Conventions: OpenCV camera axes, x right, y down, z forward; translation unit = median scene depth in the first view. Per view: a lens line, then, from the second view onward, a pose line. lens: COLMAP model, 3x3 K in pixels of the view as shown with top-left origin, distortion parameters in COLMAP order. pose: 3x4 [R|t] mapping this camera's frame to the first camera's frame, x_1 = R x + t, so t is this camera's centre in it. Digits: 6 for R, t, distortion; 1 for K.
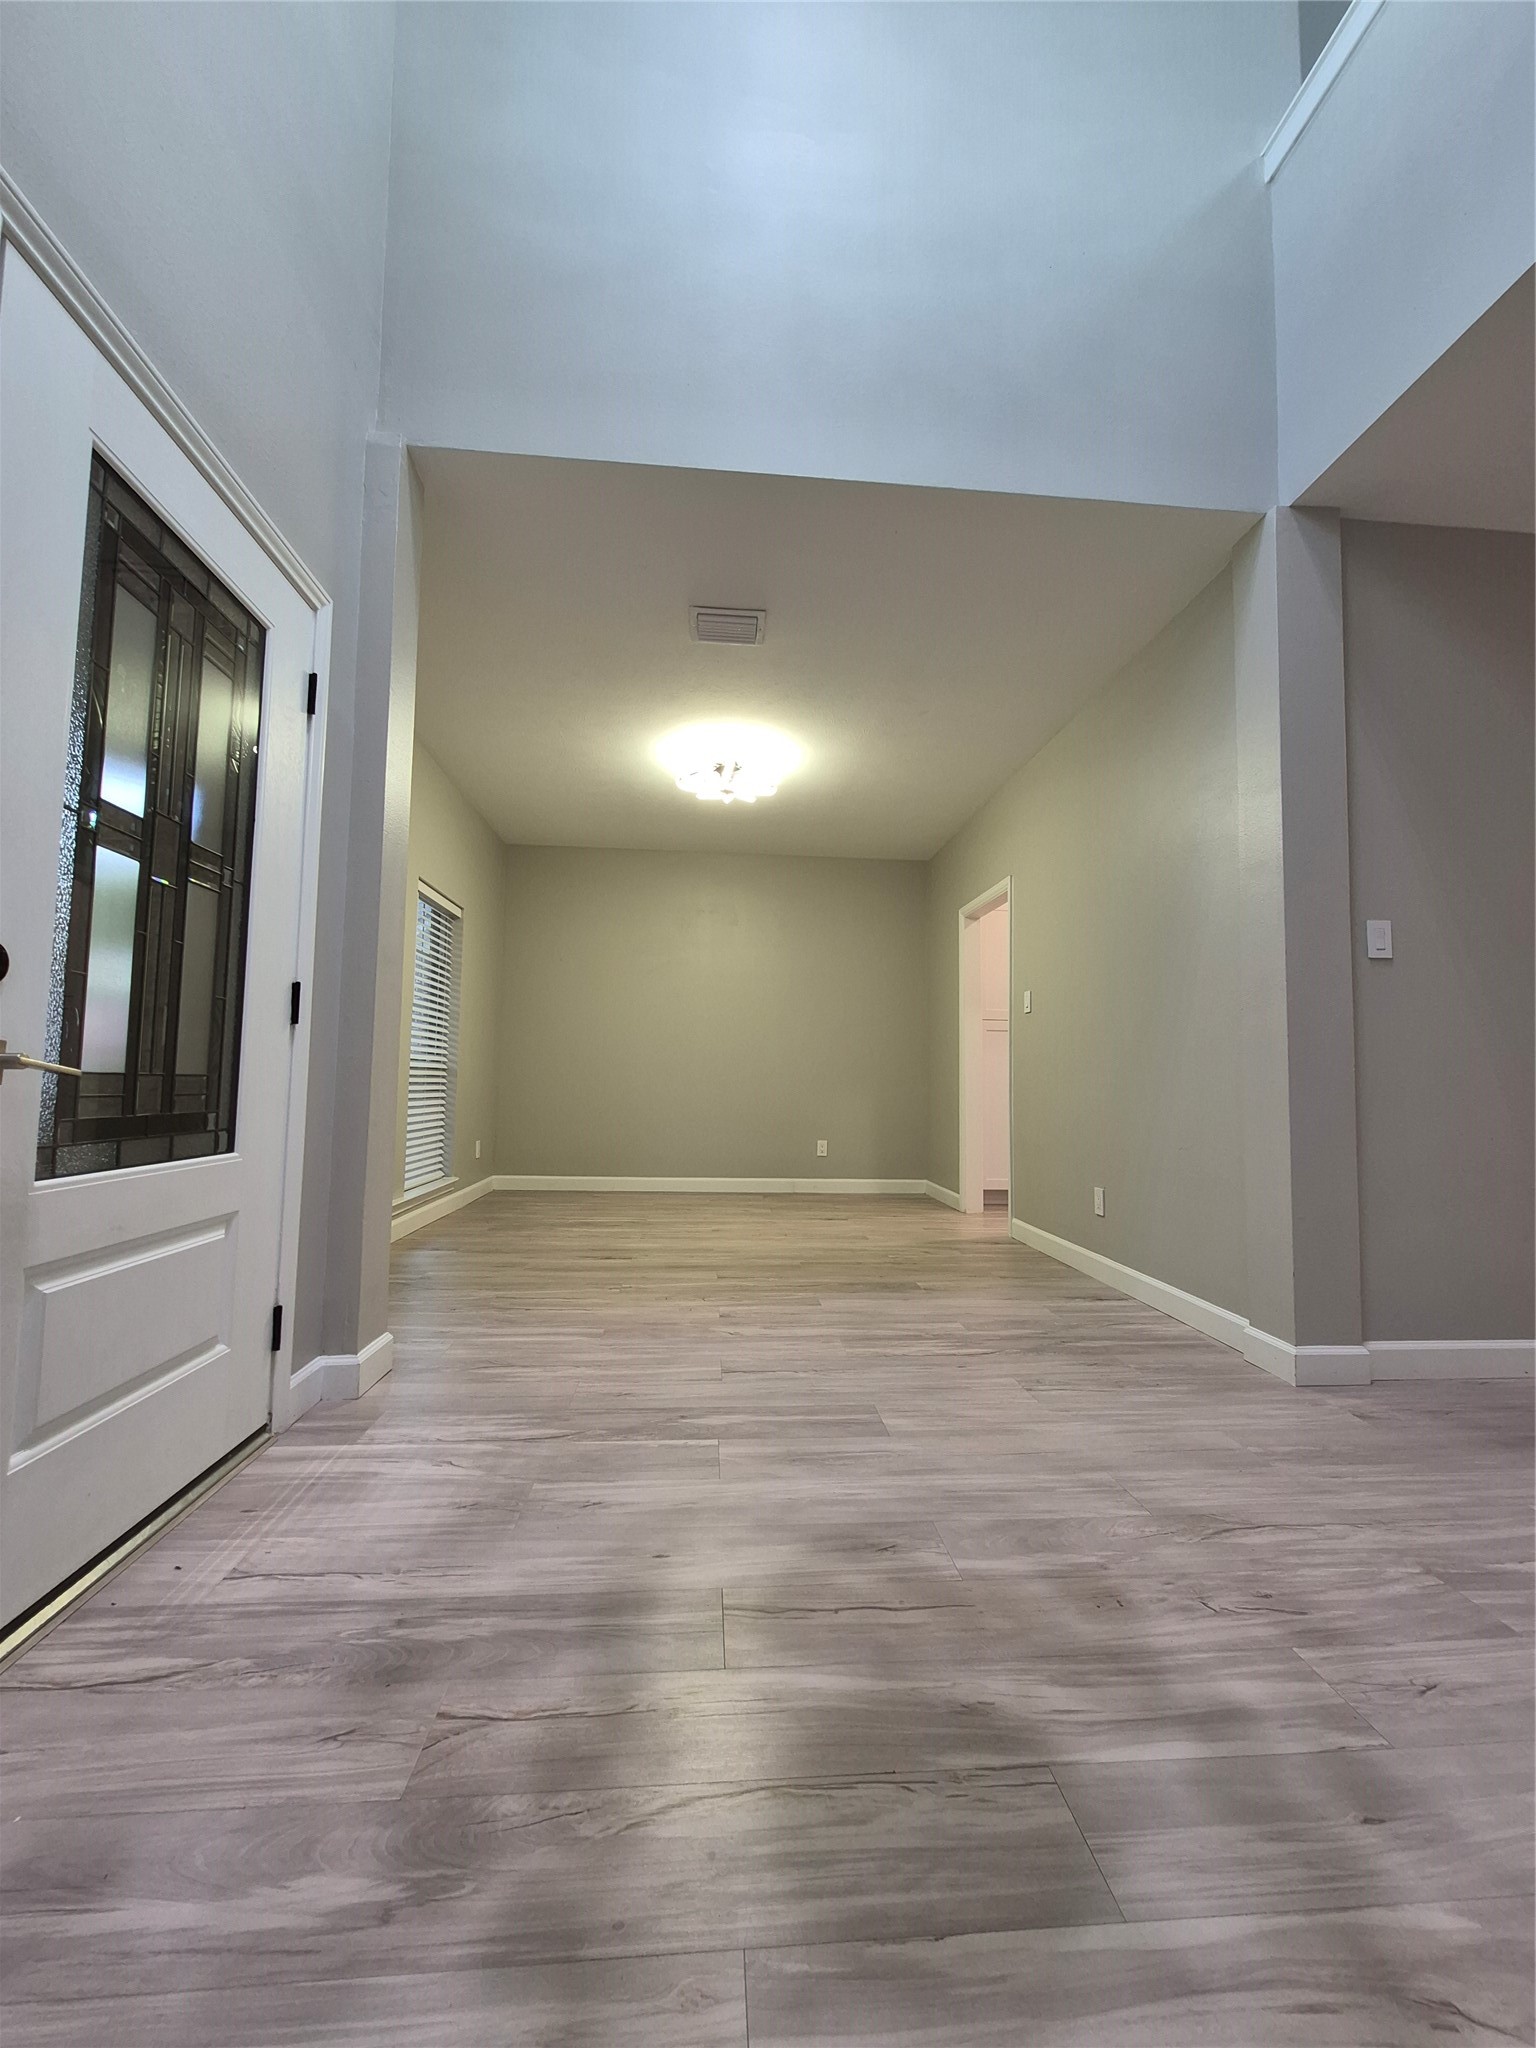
lens RADIAL K [[803.0, 0, 765.4], [0, 803.0, 1040.7], [0, 0, 1]] dist [0.000101, 0.000489]
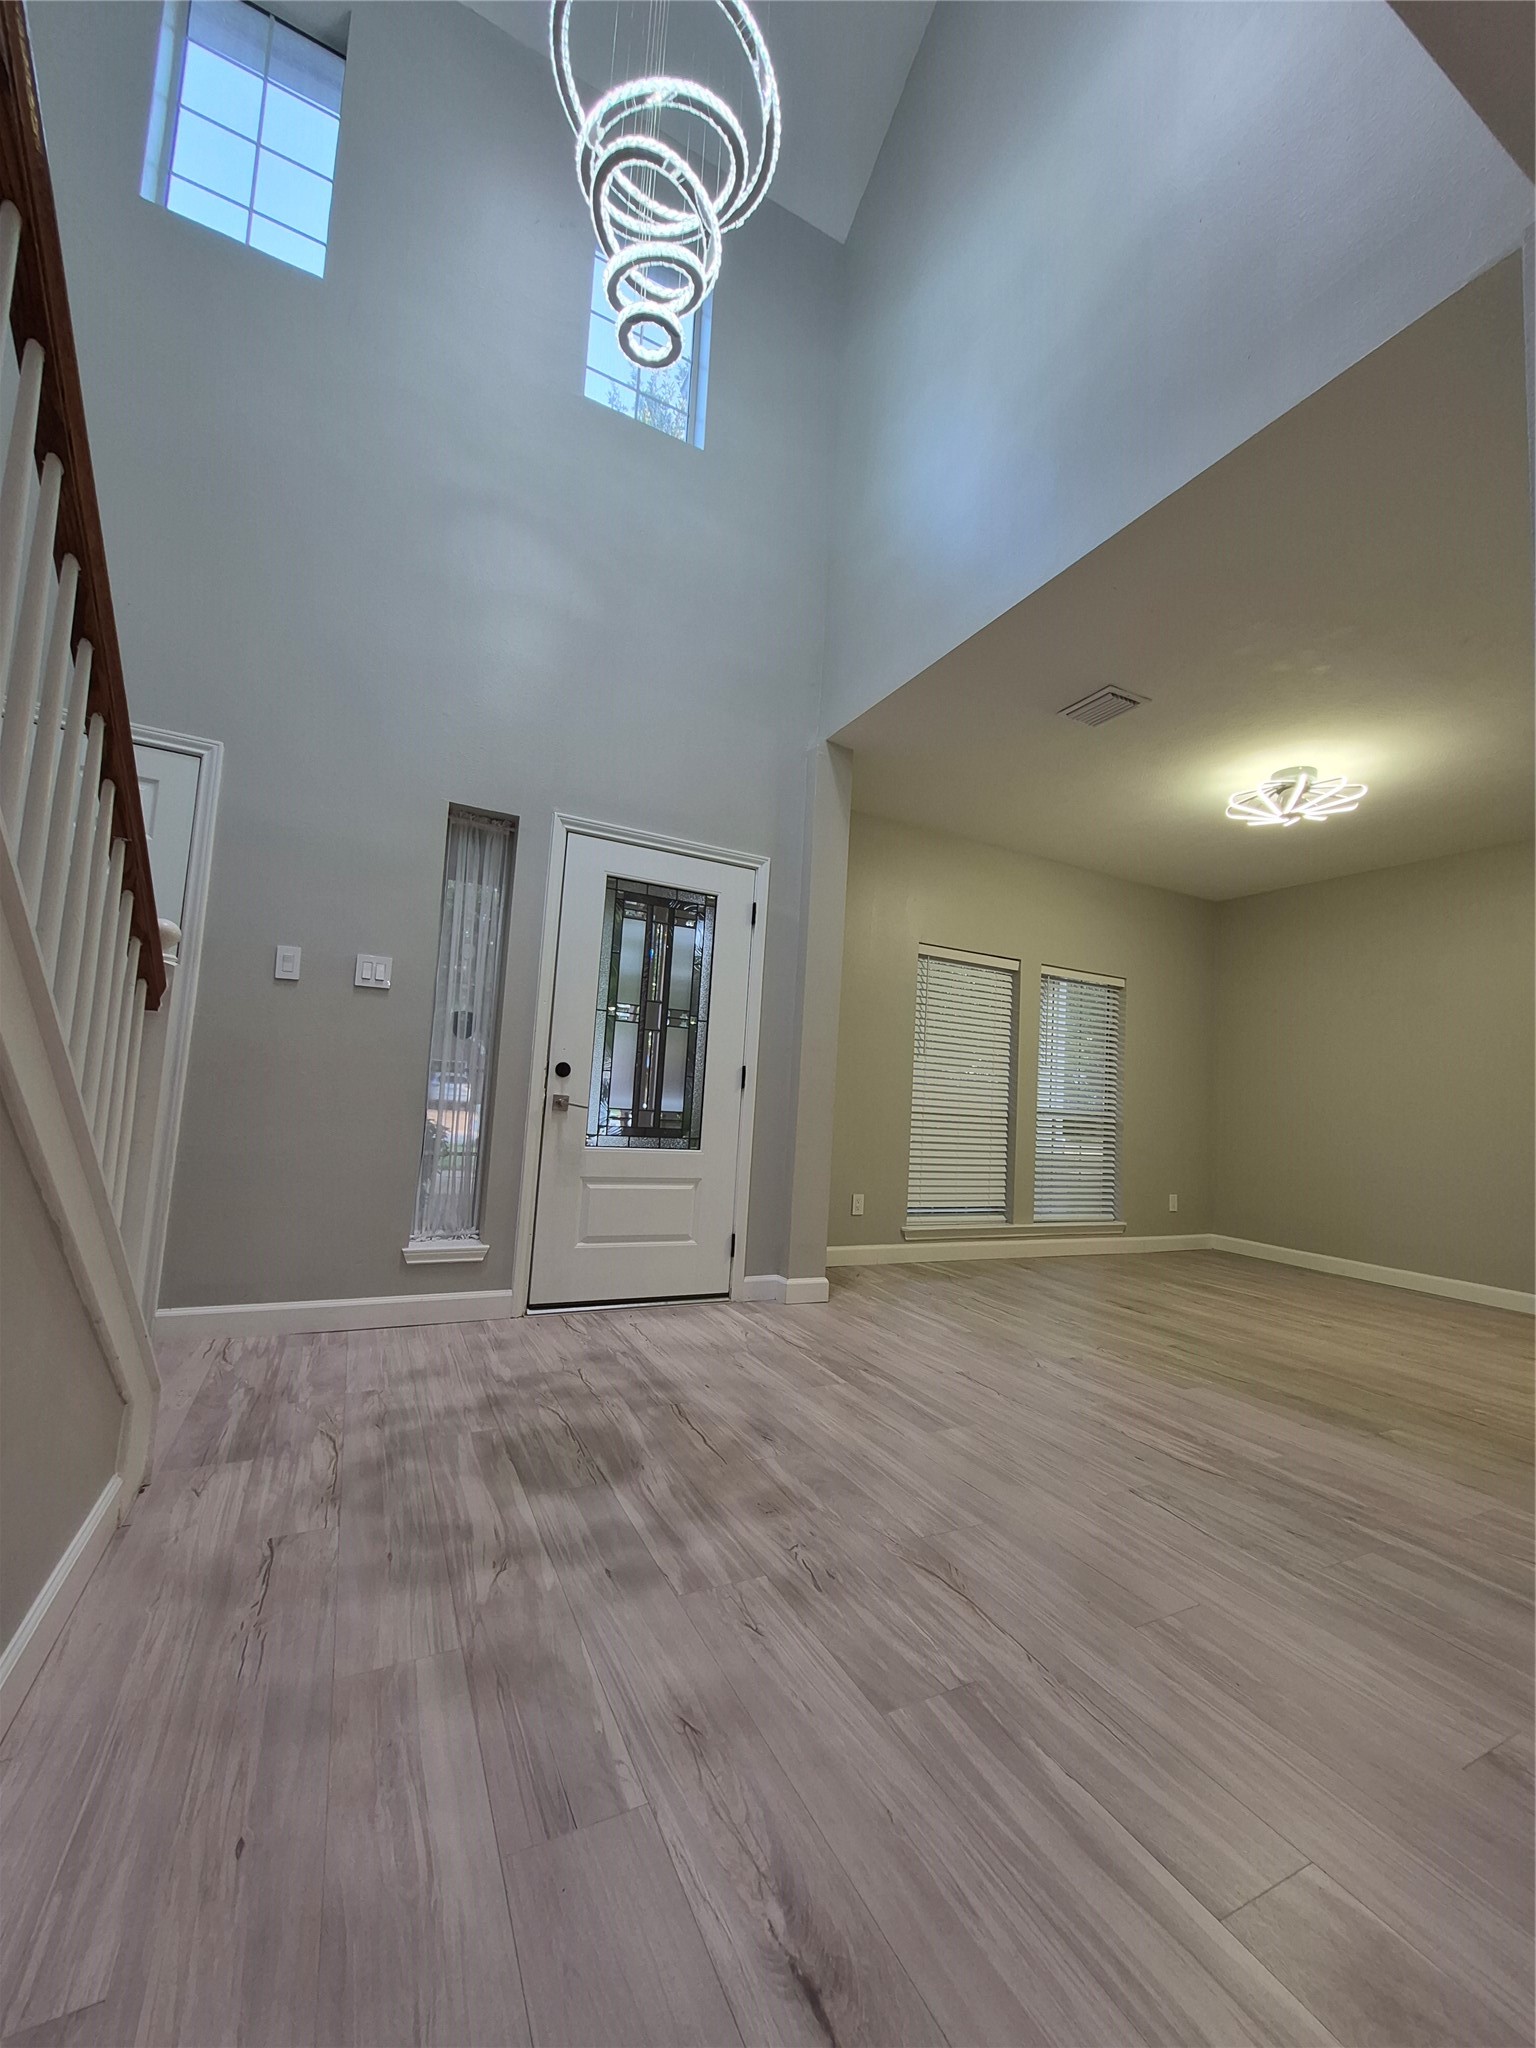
lens RADIAL K [[803.0, 0, 761.6], [0, 803.0, 1050.7], [0, 0, 1]] dist [0.000101, 0.000489]
pose [[0.376695, -0.050233, -0.924975, 1.473272], [-0.005165, 0.998399, -0.056324, -0.002223], [0.926323, 0.025994, 0.375832, 0.388963]]
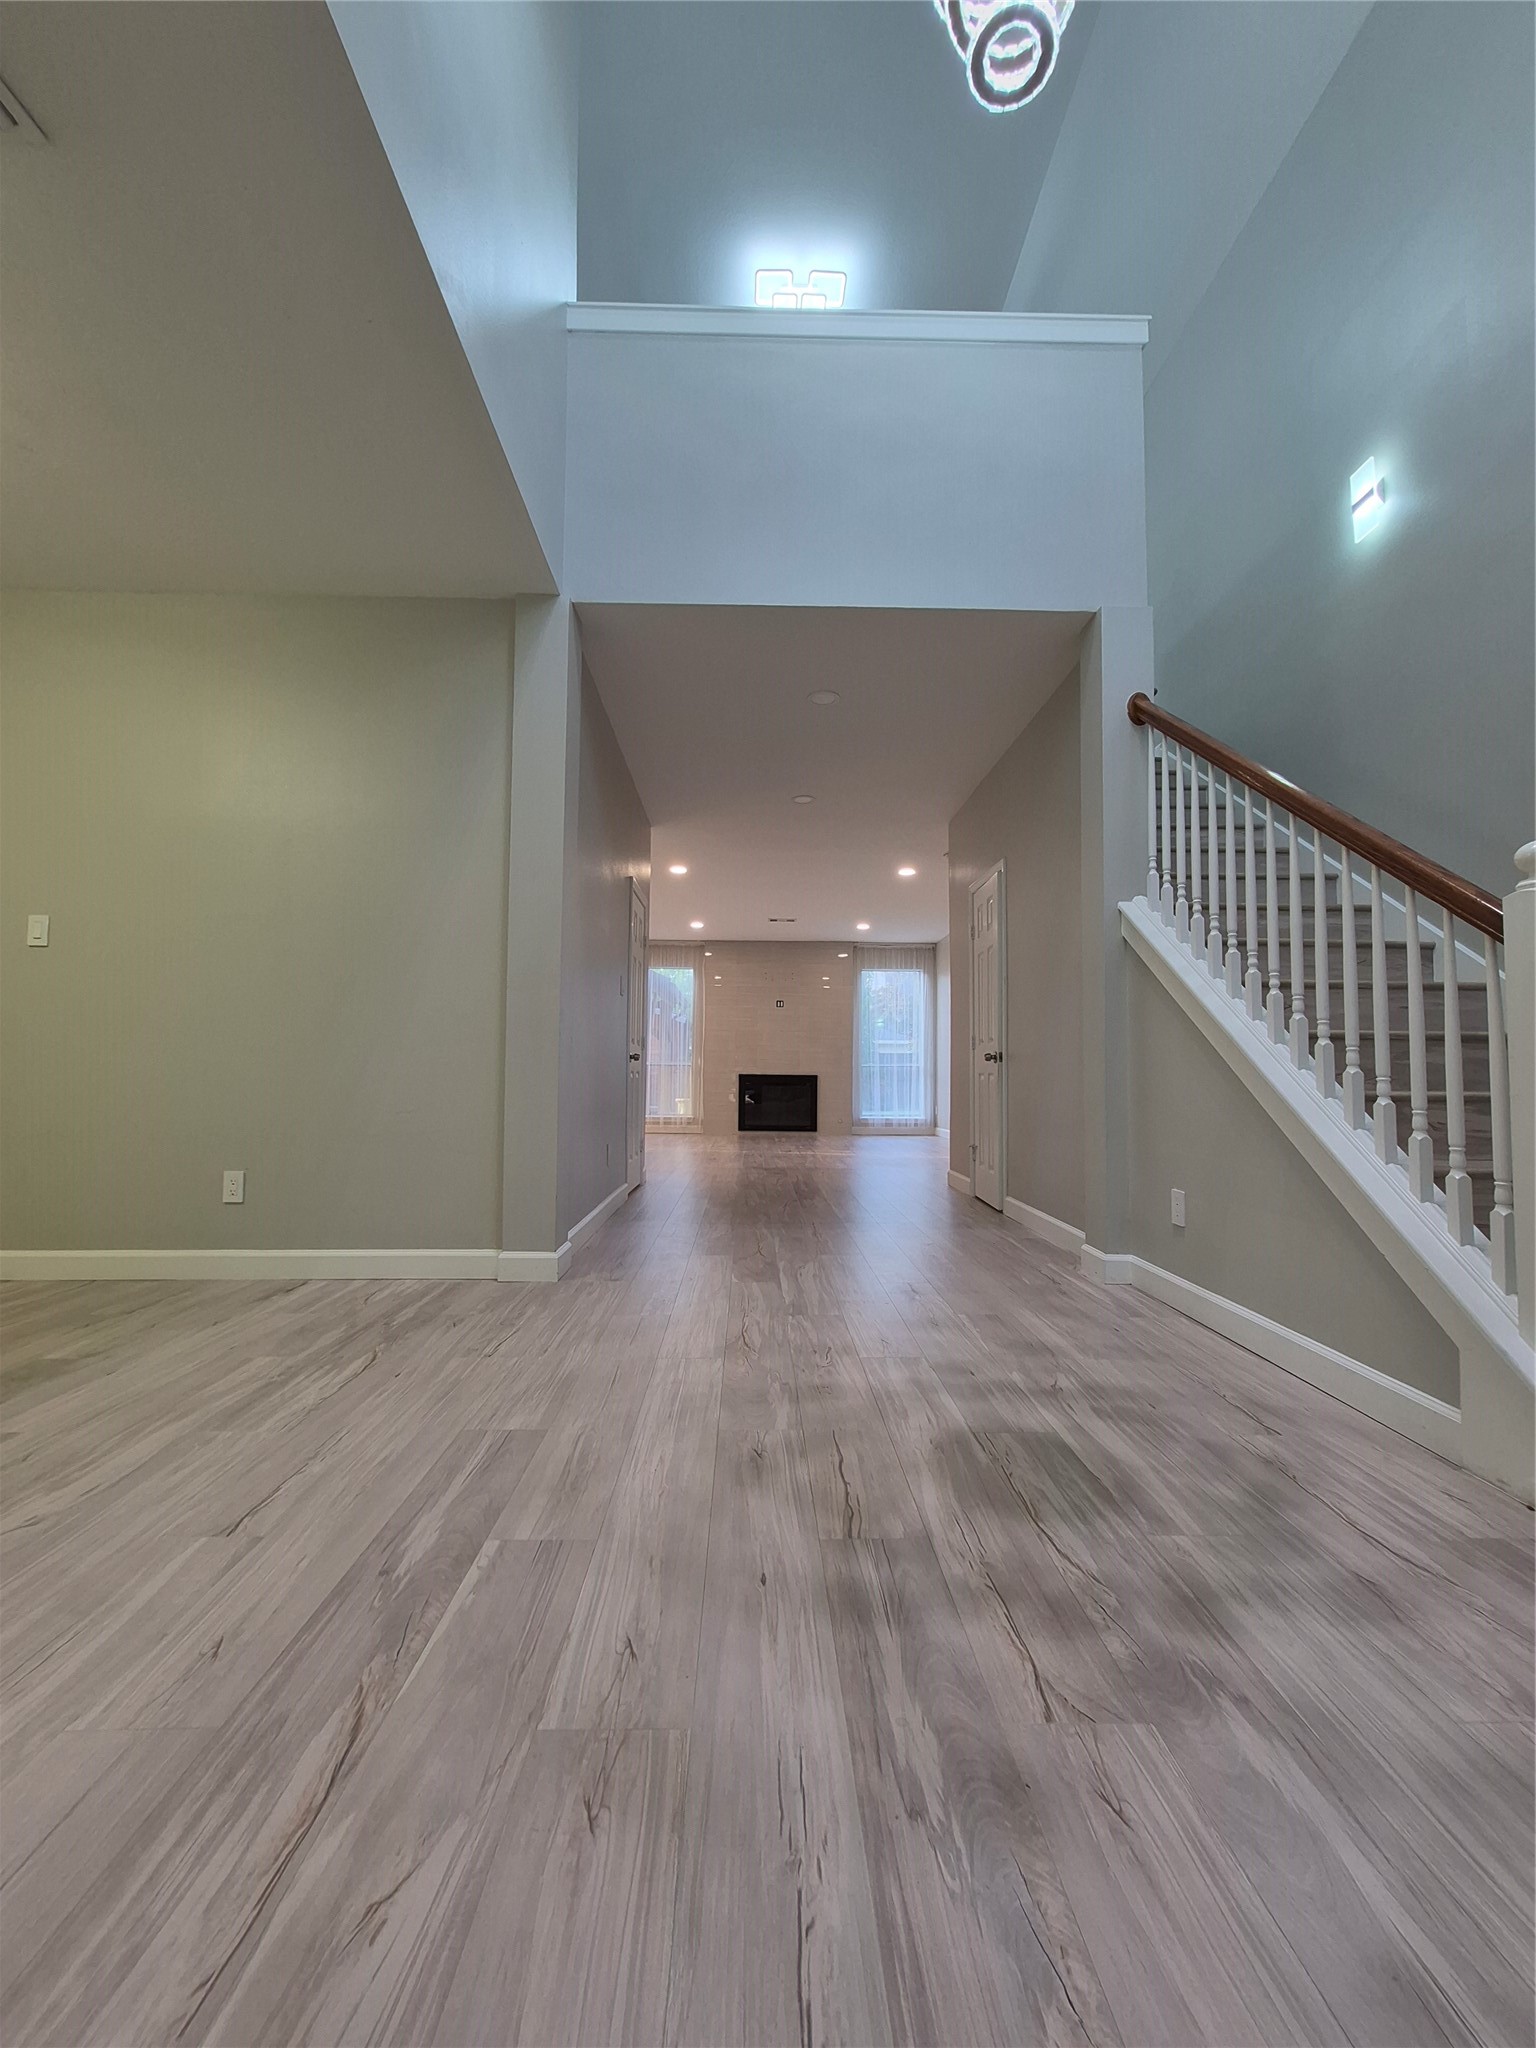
lens RADIAL K [[803.0, 0, 774.4], [0, 803.0, 1029.3], [0, 0, 1]] dist [0.000101, 0.000489]
pose [[0.047180, 0.038887, 0.998129, -0.936174], [-0.057179, 0.997709, -0.036168, 0.074070], [-0.997249, -0.055366, 0.049295, 0.900552]]
